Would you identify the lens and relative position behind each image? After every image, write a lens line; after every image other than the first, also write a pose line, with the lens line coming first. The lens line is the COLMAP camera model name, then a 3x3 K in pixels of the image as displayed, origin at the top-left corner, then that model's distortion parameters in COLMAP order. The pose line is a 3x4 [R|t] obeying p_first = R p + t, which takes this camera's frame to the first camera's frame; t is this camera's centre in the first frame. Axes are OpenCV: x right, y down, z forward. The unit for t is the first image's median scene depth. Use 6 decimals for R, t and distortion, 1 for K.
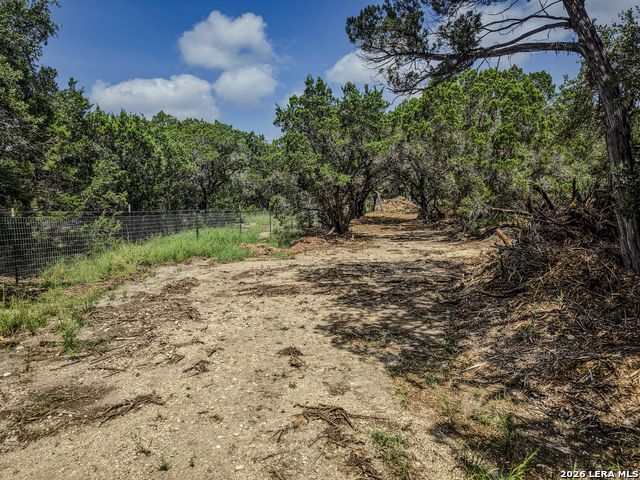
lens RADIAL K [[426.2, 0, 322.8], [0, 426.2, 240.8], [0, 0, 1]] dist [0.049964, -0.045753]
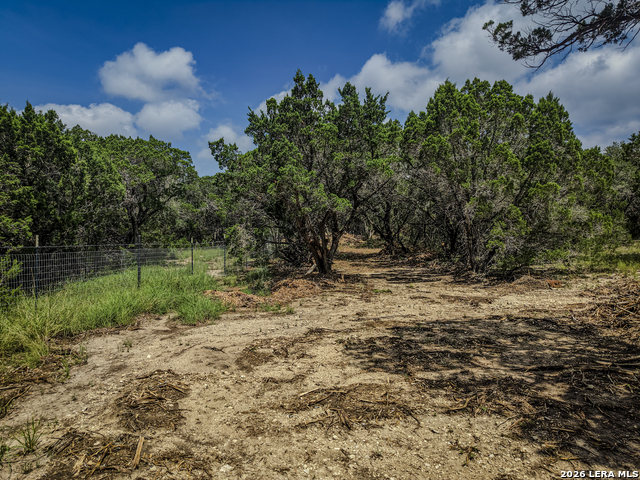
lens RADIAL K [[426.2, 0, 322.8], [0, 426.2, 240.8], [0, 0, 1]] dist [0.049964, -0.045753]
pose [[0.984081, 0.001511, 0.177716, -0.114851], [0.012515, 0.996892, -0.077777, -0.017100], [-0.177282, 0.078763, 0.981003, 0.234602]]
